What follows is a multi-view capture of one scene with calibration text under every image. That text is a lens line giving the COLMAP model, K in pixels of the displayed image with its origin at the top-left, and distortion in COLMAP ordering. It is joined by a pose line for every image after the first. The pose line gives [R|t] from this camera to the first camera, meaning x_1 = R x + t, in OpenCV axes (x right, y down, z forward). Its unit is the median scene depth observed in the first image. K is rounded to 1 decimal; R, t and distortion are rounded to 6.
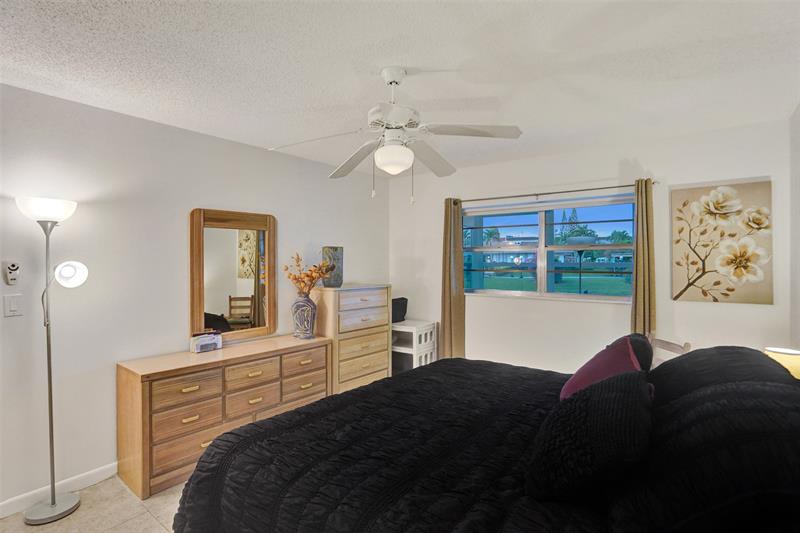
lens RADIAL K [[404.5, 0, 381.8], [0, 404.5, 259.2], [0, 0, 1]] dist [-0.016096, 0.000502]
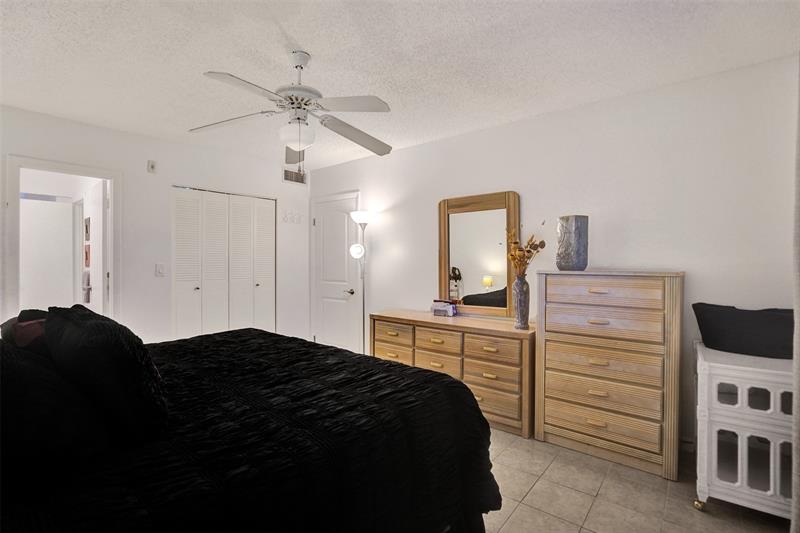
lens RADIAL K [[384.9, 0, 398.2], [0, 384.9, 263.8], [0, 0, 1]] dist [-0.033010, 0.000826]
pose [[0.006402, 0.006130, -0.999961, 0.680459], [0.005668, 0.999965, 0.006166, 0.059045], [0.999963, -0.005708, 0.006367, 0.810785]]
